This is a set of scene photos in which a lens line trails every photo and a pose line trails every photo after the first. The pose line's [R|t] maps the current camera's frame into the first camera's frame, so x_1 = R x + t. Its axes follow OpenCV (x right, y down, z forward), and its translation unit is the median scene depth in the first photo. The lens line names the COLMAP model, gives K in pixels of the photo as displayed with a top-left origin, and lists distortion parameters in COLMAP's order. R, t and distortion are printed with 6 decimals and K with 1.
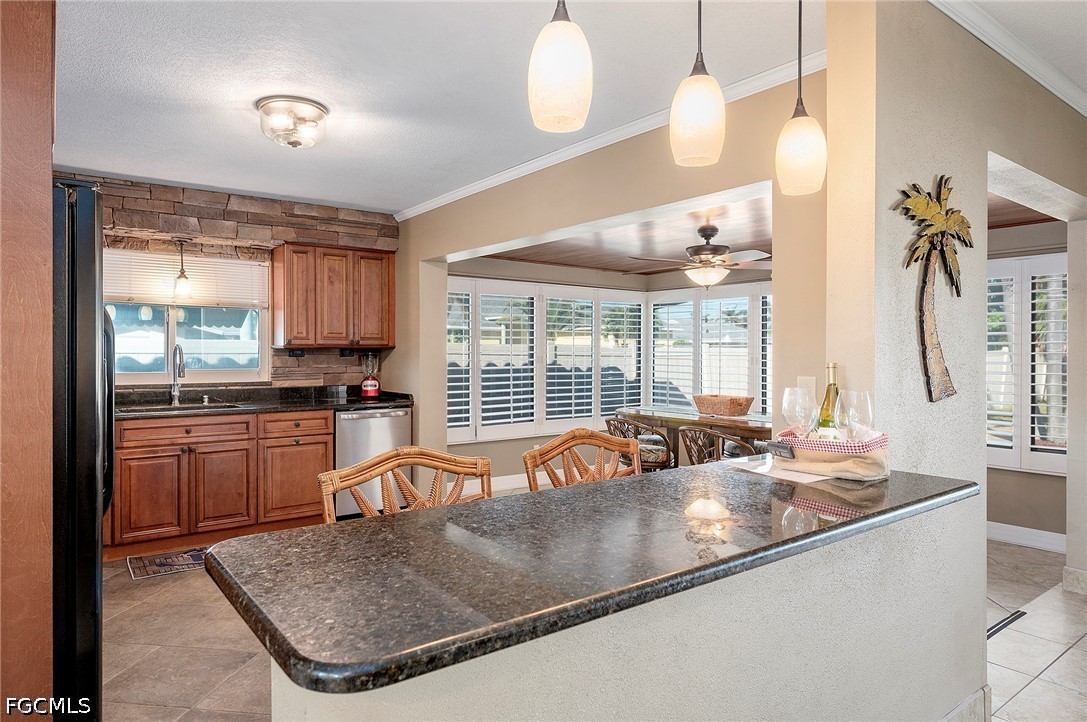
lens RADIAL K [[649.1, 0, 524.9], [0, 649.1, 357.3], [0, 0, 1]] dist [0.001203, 0.000230]
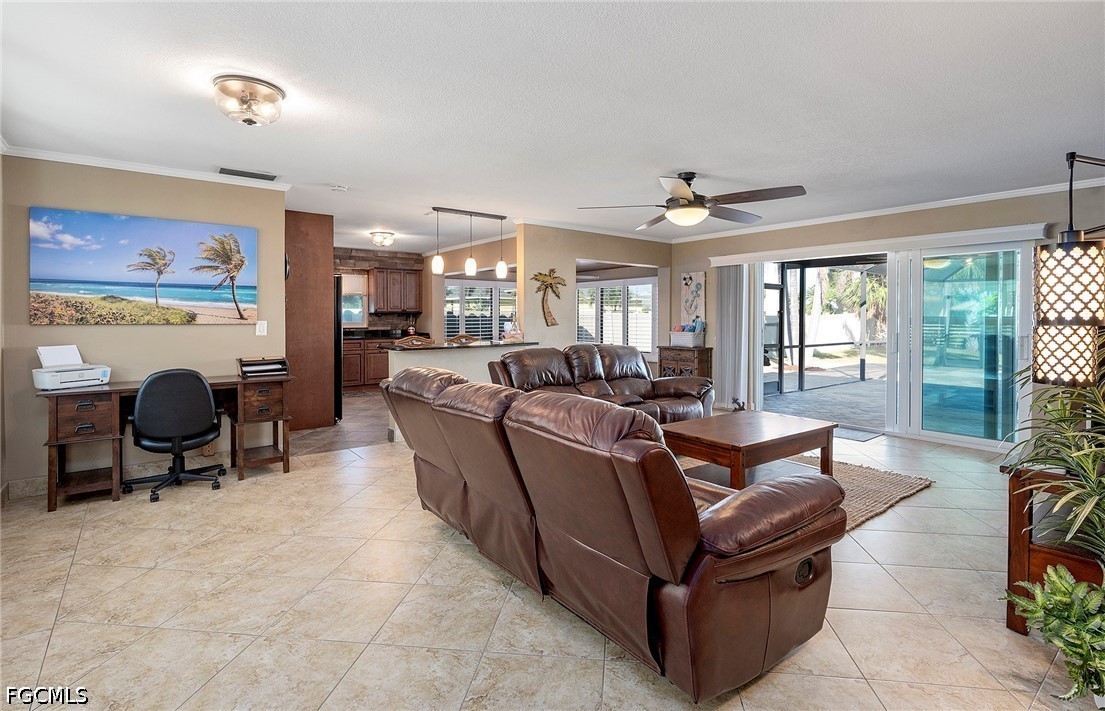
lens RADIAL K [[533.4, 0, 551.3], [0, 533.4, 323.9], [0, 0, 1]] dist [-0.000595, -0.000097]
pose [[0.999997, 0.000722, 0.002379, 0.263571], [-0.000737, 0.999982, 0.006006, 0.013428], [-0.002374, -0.006008, 0.999979, -0.922065]]
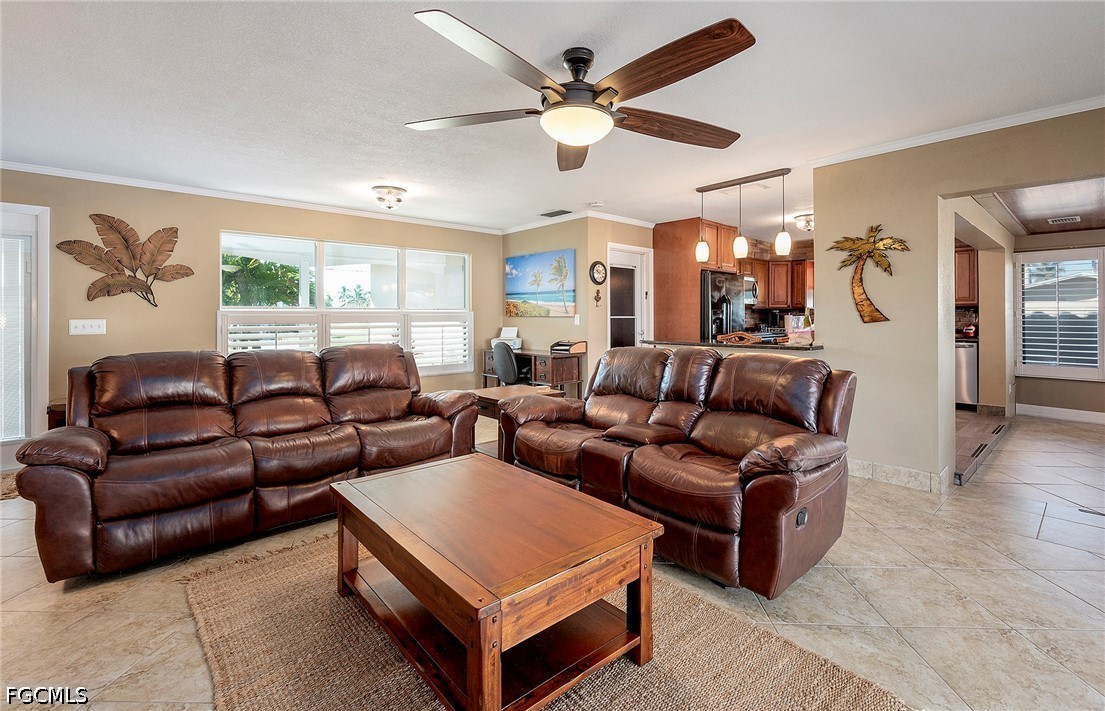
lens RADIAL K [[495.7, 0, 553.8], [0, 495.7, 315.7], [0, 0, 1]] dist [-0.000251, -0.000047]
pose [[0.082441, -0.004238, -0.996587, 0.967393], [-0.005974, 0.999971, -0.004747, 0.023510], [0.996578, 0.006345, 0.082414, -0.118812]]
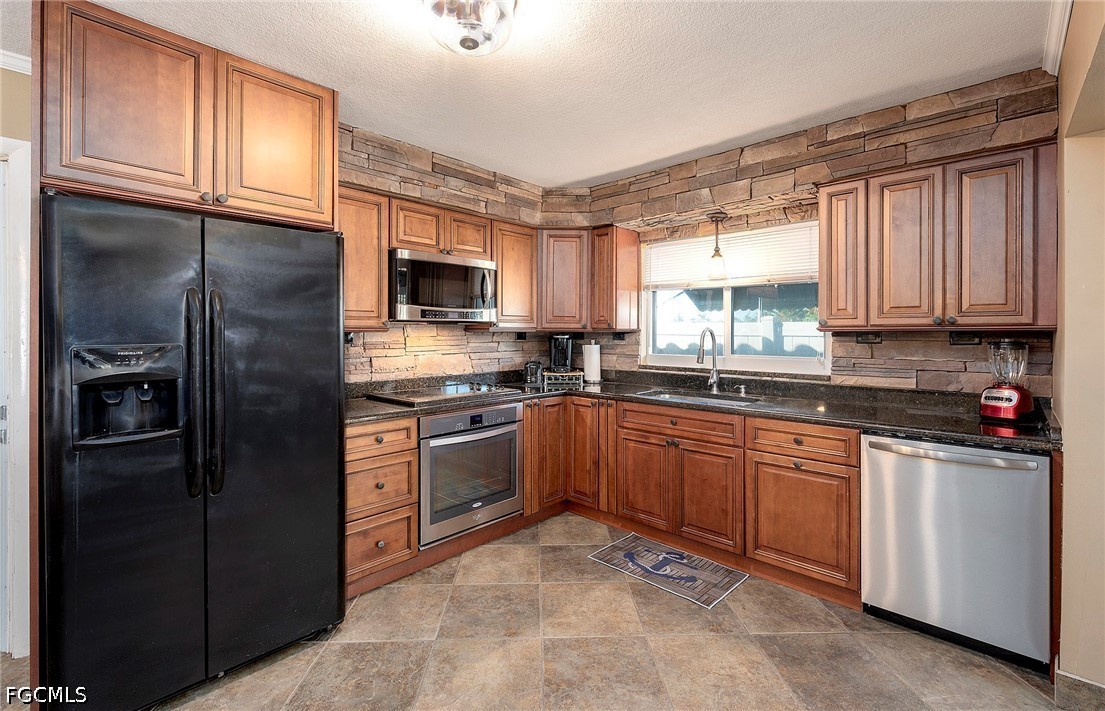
lens RADIAL K [[487.7, 0, 550.4], [0, 487.7, 334.3], [0, 0, 1]] dist [0.000670, 0.000012]
pose [[0.179986, 0.003576, -0.983663, 0.111227], [-0.008628, 0.999961, 0.002057, -0.009586], [0.983631, 0.008117, 0.180009, 0.603148]]
